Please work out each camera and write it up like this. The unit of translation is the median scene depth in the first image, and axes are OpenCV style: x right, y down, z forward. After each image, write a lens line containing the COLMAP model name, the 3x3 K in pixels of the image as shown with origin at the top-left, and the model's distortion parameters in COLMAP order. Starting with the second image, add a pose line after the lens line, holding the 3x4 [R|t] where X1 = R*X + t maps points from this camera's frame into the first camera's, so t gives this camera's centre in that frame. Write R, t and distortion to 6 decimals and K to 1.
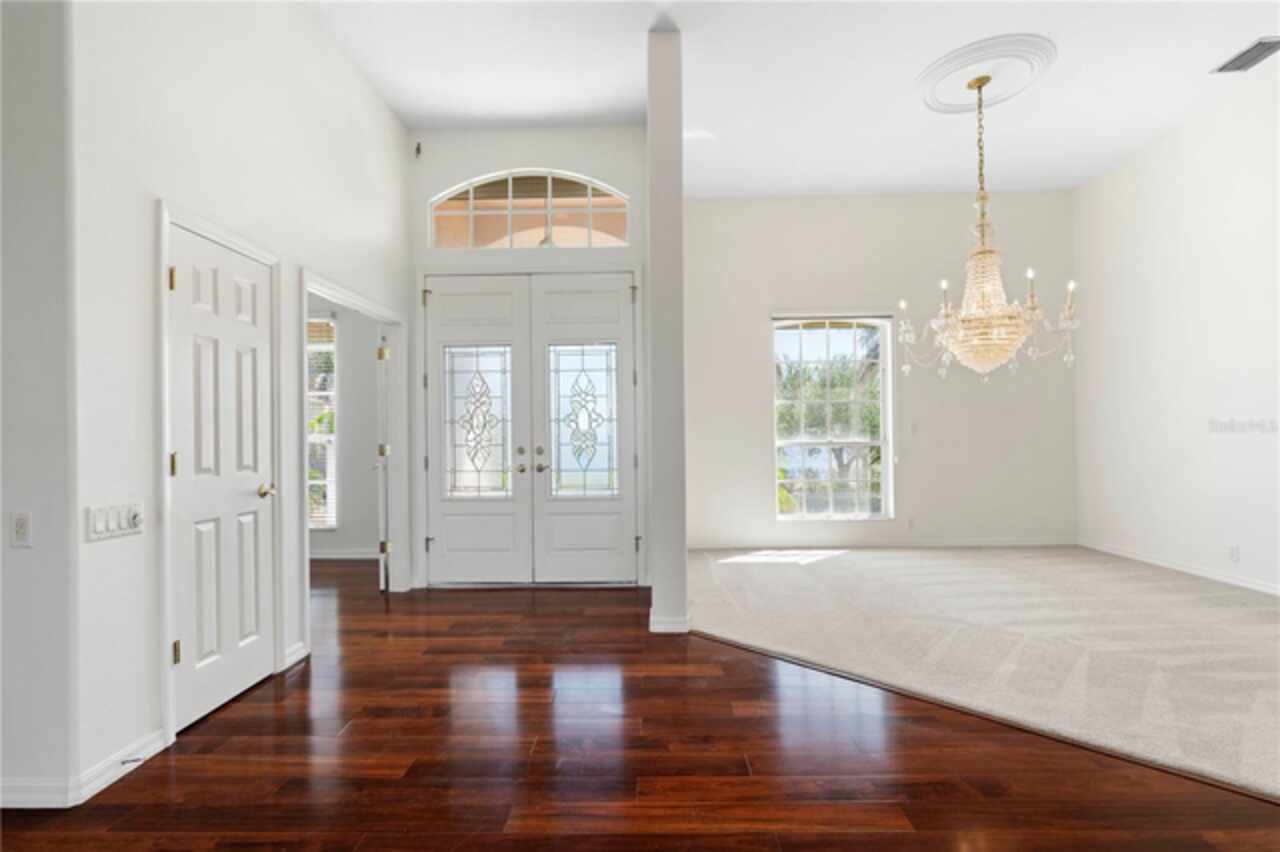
lens RADIAL K [[572.8, 0, 633.9], [0, 572.8, 435.4], [0, 0, 1]] dist [-0.008840, 0.000829]
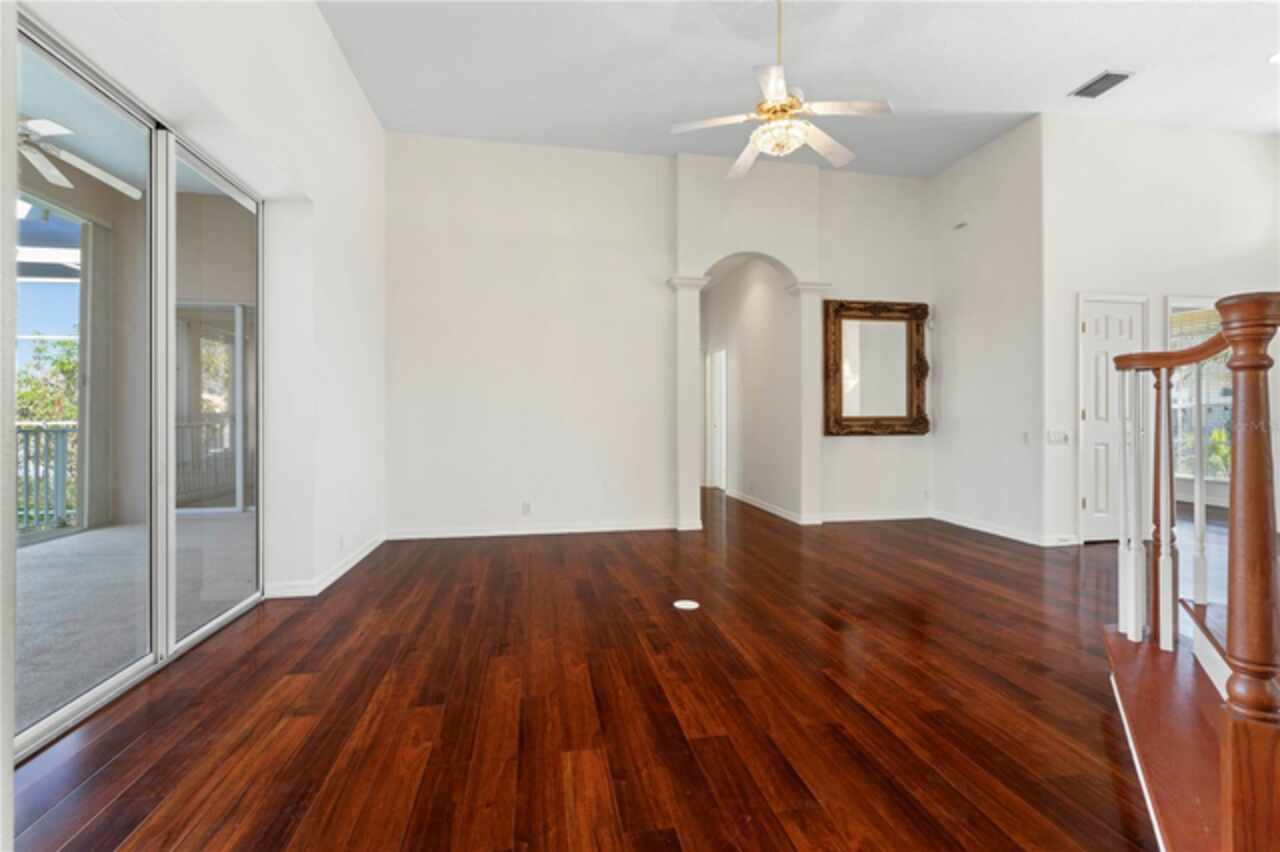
lens RADIAL K [[572.8, 0, 637.4], [0, 572.8, 415.2], [0, 0, 1]] dist [-0.008840, 0.000829]
pose [[0.200618, 0.010678, -0.979611, 0.738311], [0.000941, 0.999938, 0.011092, 0.021942], [0.979669, -0.003147, 0.200595, -0.831540]]
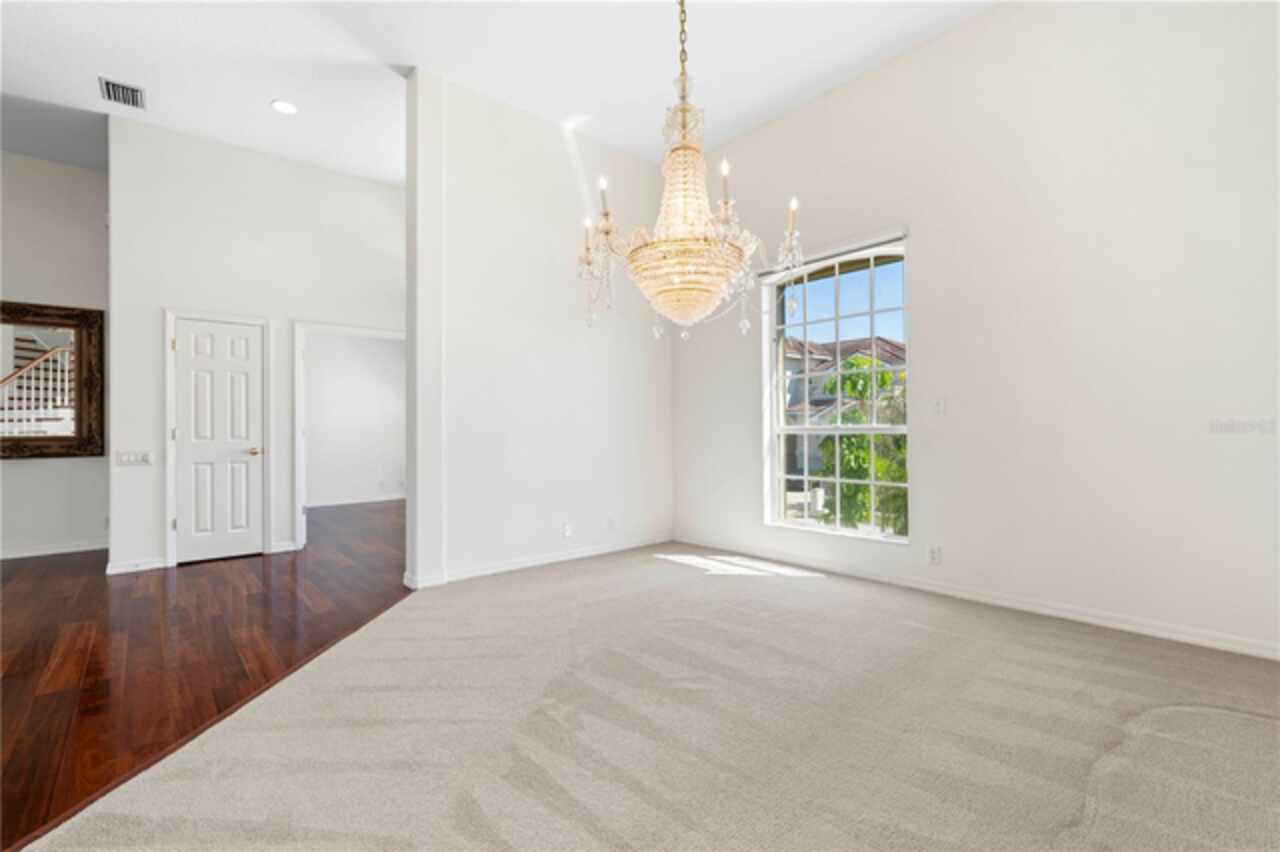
lens RADIAL K [[572.8, 0, 642.2], [0, 572.8, 433.6], [0, 0, 1]] dist [-0.008840, 0.000829]
pose [[0.676134, 0.011319, -0.736691, 1.485253], [-0.001142, 0.999897, 0.014314, 0.014051], [0.736778, -0.008837, 0.676077, 0.667635]]
